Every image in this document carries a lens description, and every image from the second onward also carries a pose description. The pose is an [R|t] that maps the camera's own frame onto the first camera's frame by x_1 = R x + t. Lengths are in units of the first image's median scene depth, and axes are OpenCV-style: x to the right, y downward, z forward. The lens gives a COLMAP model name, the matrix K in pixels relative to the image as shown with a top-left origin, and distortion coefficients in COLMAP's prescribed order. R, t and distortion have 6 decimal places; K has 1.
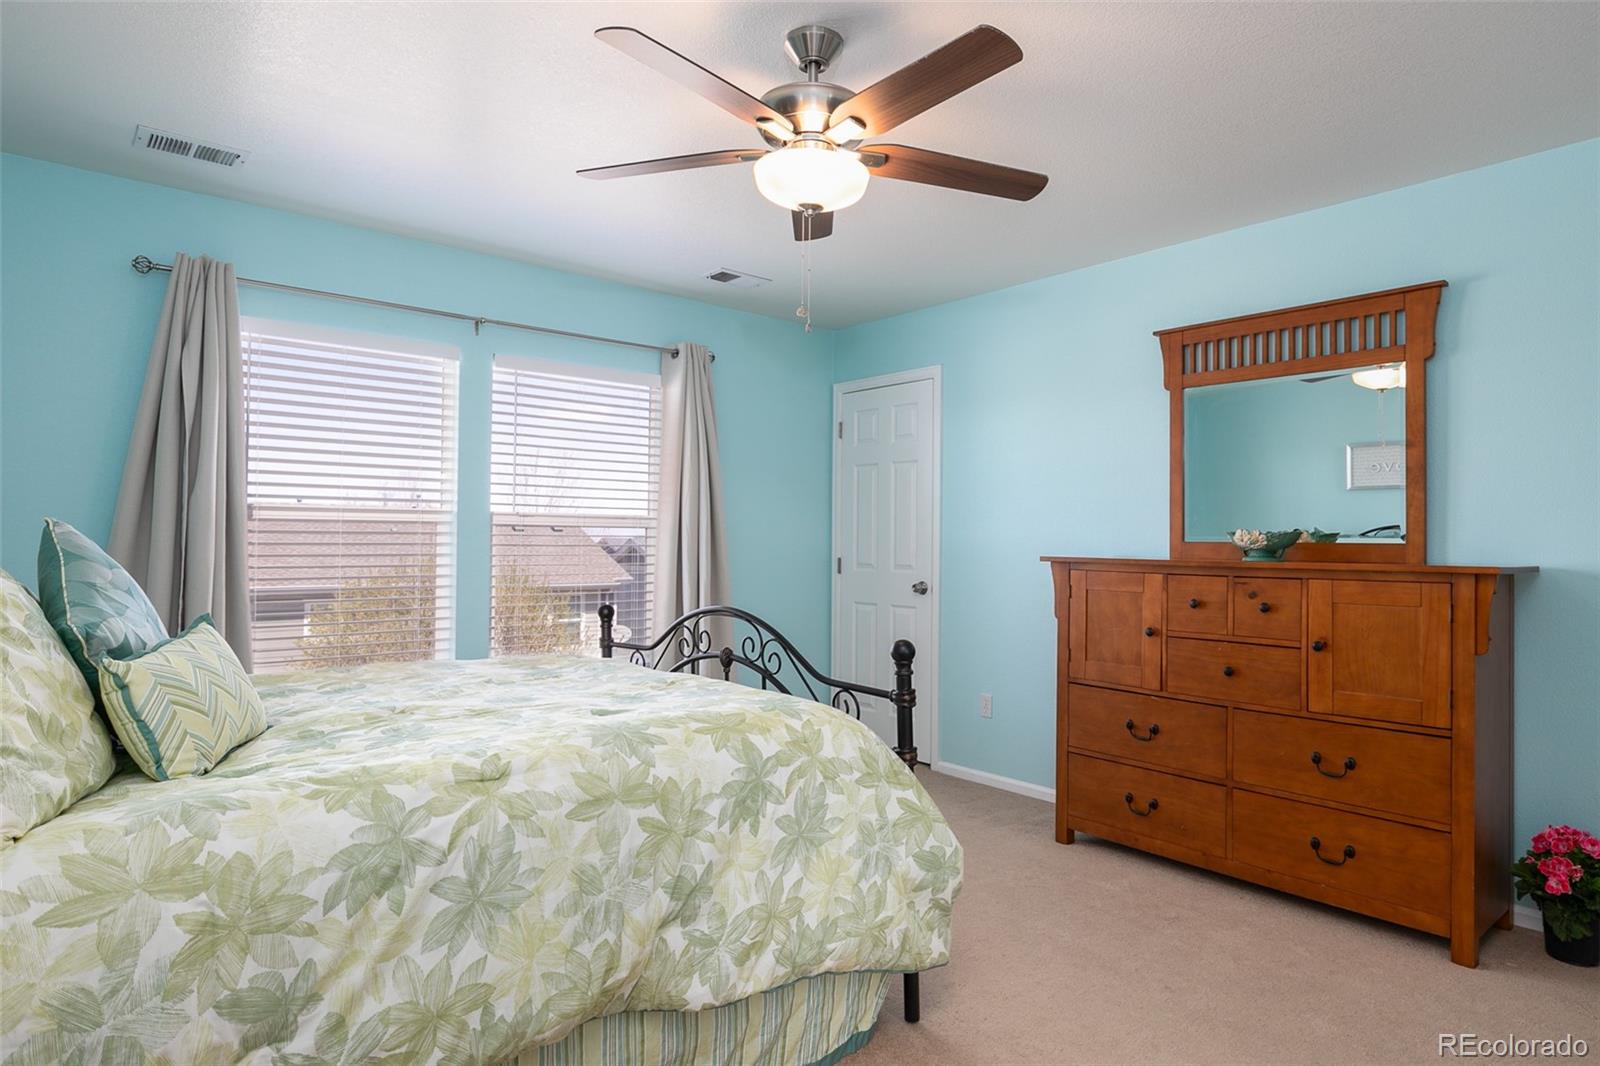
lens RADIAL K [[930.7, 0, 803.6], [0, 930.7, 523.2], [0, 0, 1]] dist [-0.007750, -0.000282]
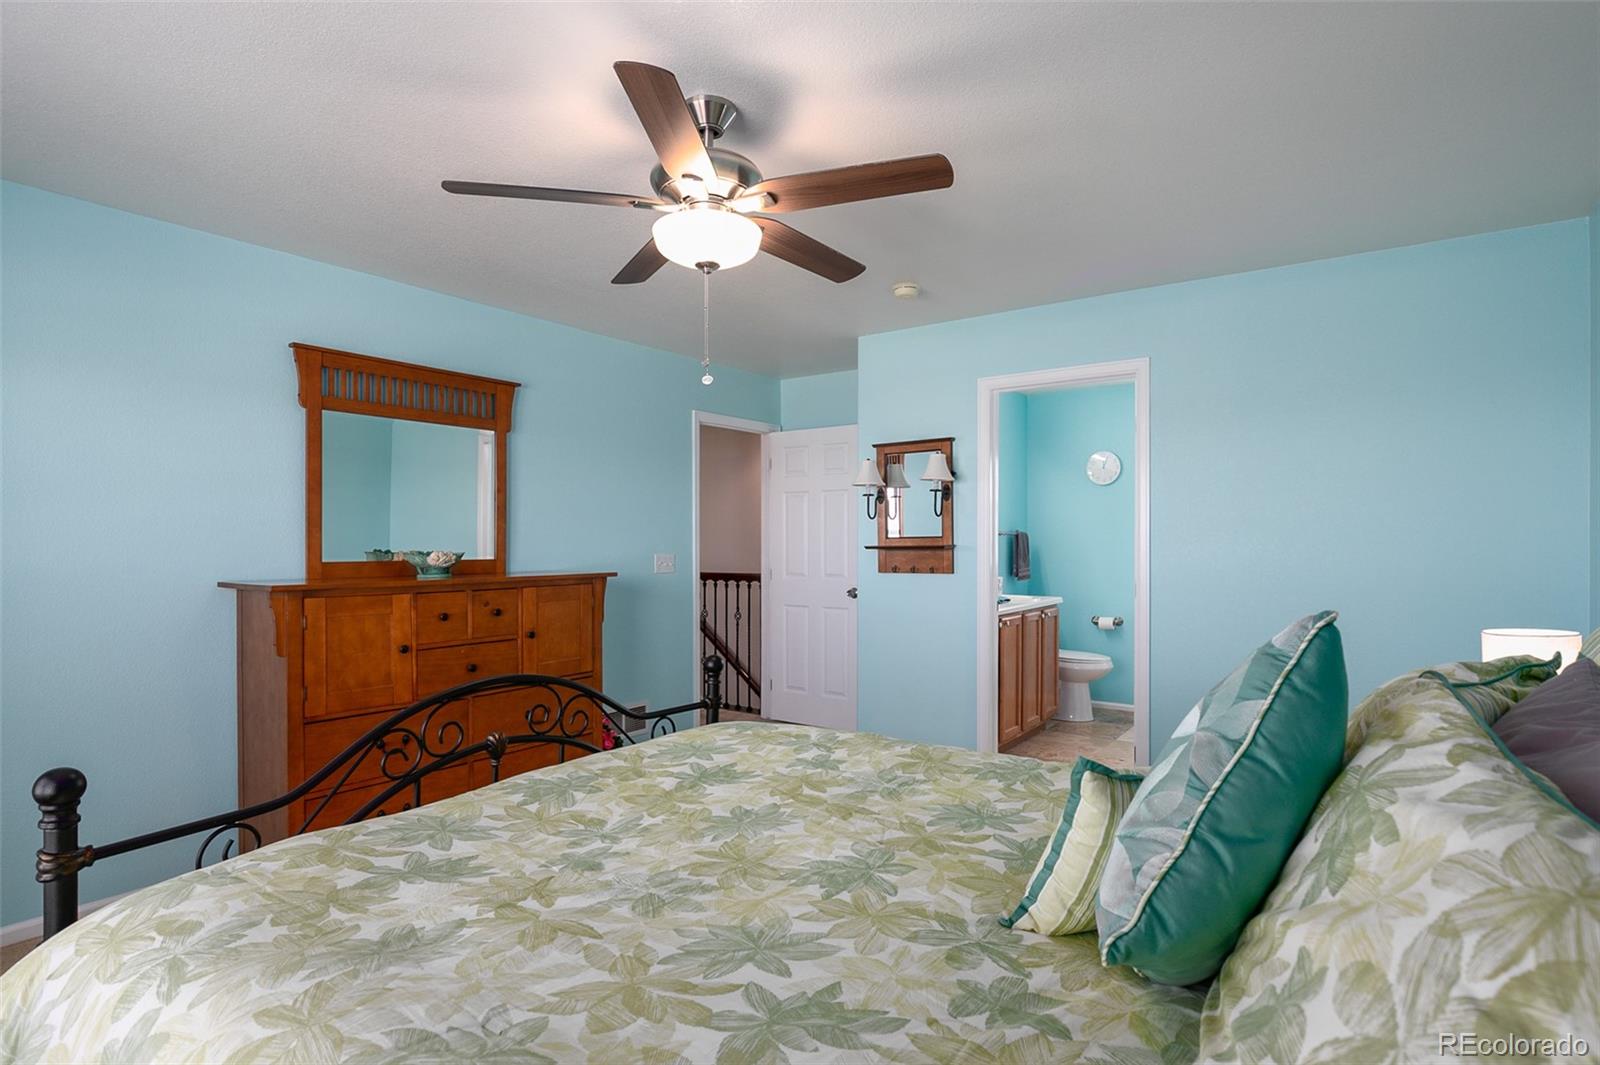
lens RADIAL K [[823.1, 0, 800.0], [0, 823.1, 532.5], [0, 0, 1]] dist [0.000102, 0.000270]
pose [[-0.256966, 0.004438, 0.966410, -1.053874], [-0.016703, 0.999820, -0.009033, -0.023725], [-0.966276, -0.018463, -0.256846, 1.320089]]
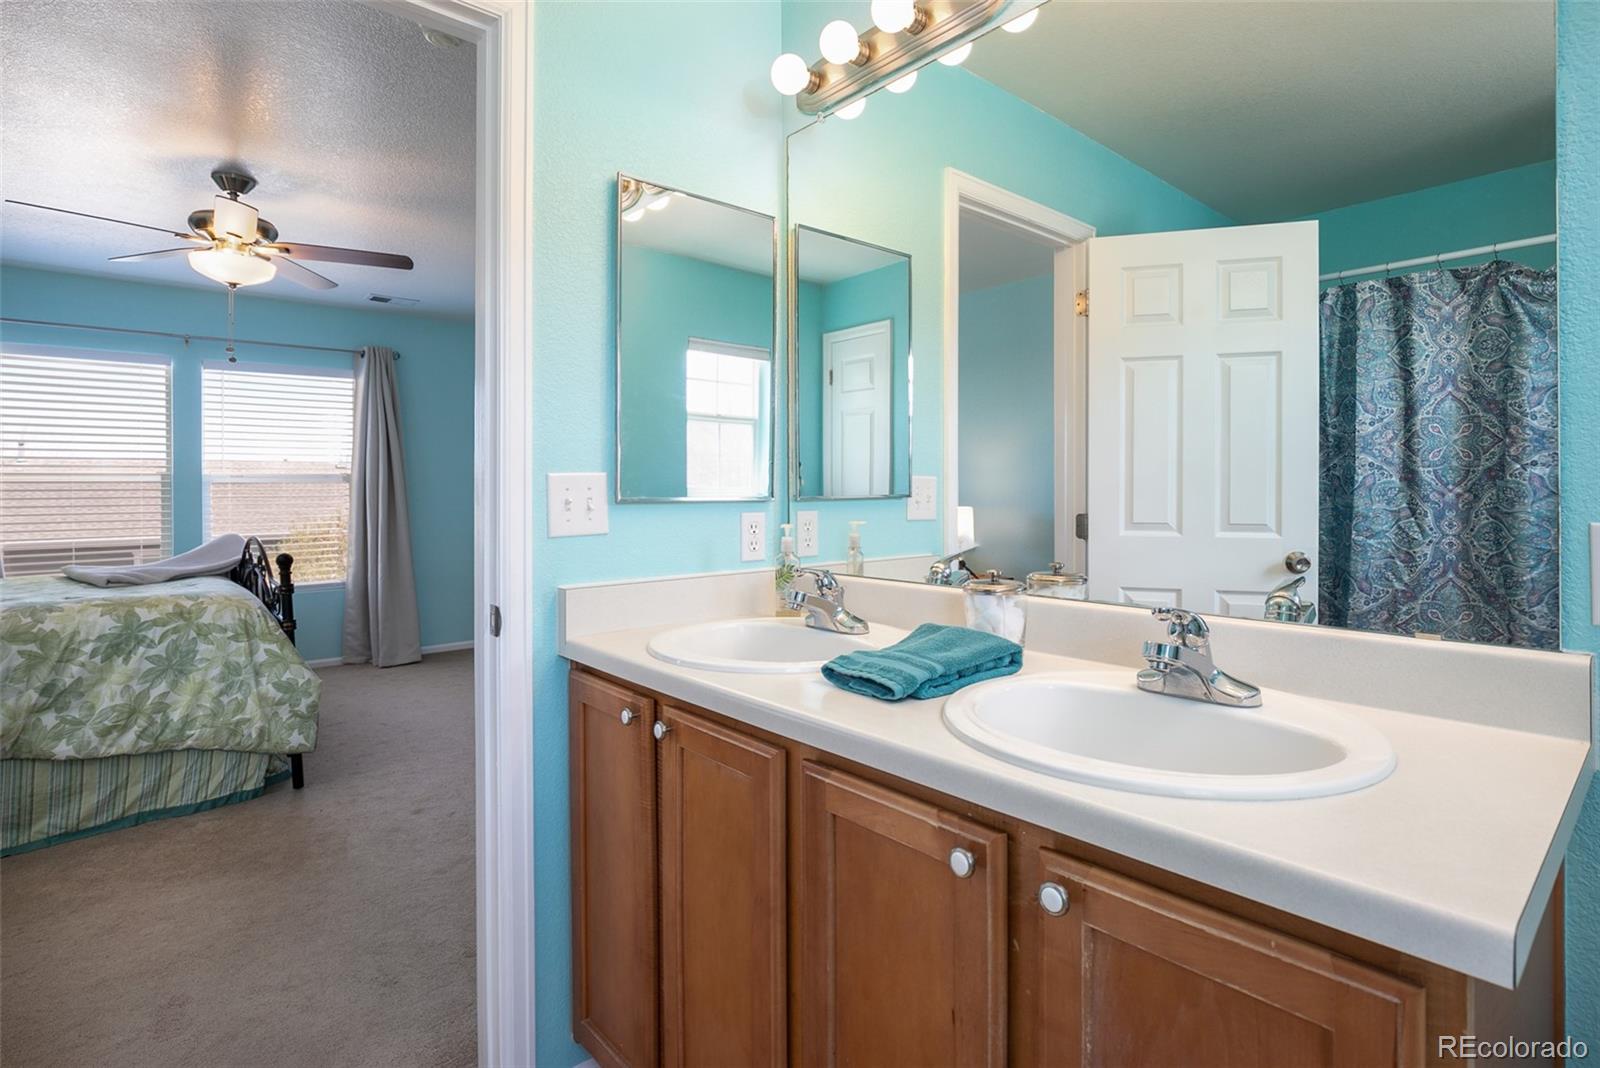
lens RADIAL K [[844.3, 0, 799.8], [0, 844.3, 487.4], [0, 0, 1]] dist [-0.000721, 0.001480]
pose [[0.999750, -0.013279, -0.018011, 1.169042], [0.013615, 0.999733, 0.018672, -0.004733], [0.017758, -0.018913, 0.999663, -0.508185]]
